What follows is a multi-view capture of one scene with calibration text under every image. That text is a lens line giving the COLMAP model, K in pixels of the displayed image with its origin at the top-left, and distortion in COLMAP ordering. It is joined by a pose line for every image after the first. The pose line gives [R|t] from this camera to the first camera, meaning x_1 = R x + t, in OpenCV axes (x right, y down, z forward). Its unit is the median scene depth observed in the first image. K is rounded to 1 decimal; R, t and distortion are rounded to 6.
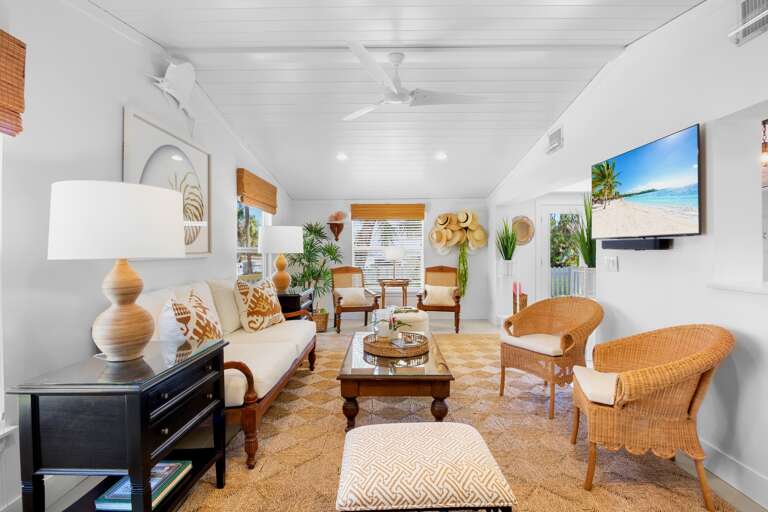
lens RADIAL K [[382.3, 0, 383.8], [0, 382.3, 257.2], [0, 0, 1]] dist [-0.004688, -0.000711]
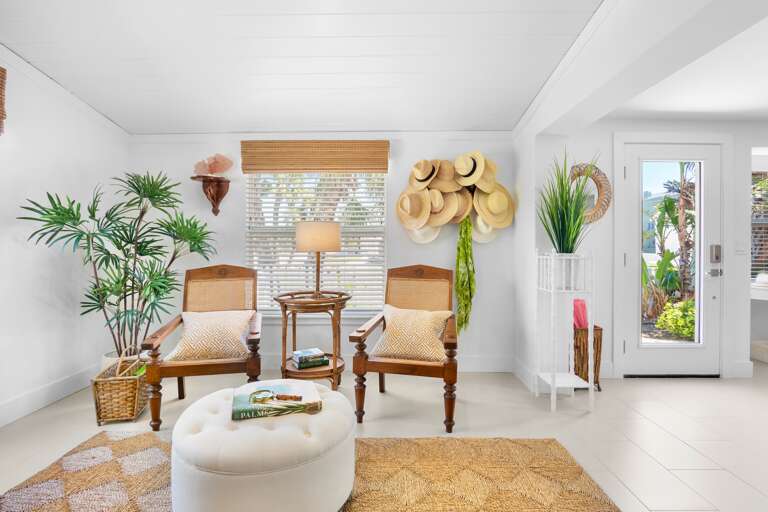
lens RADIAL K [[382.3, 0, 387.6], [0, 382.3, 251.3], [0, 0, 1]] dist [-0.004688, -0.000711]
pose [[0.999978, 0.006272, 0.002159, 0.107734], [-0.006248, 0.999918, -0.011163, 0.010554], [-0.002228, 0.011150, 0.999935, 0.515017]]
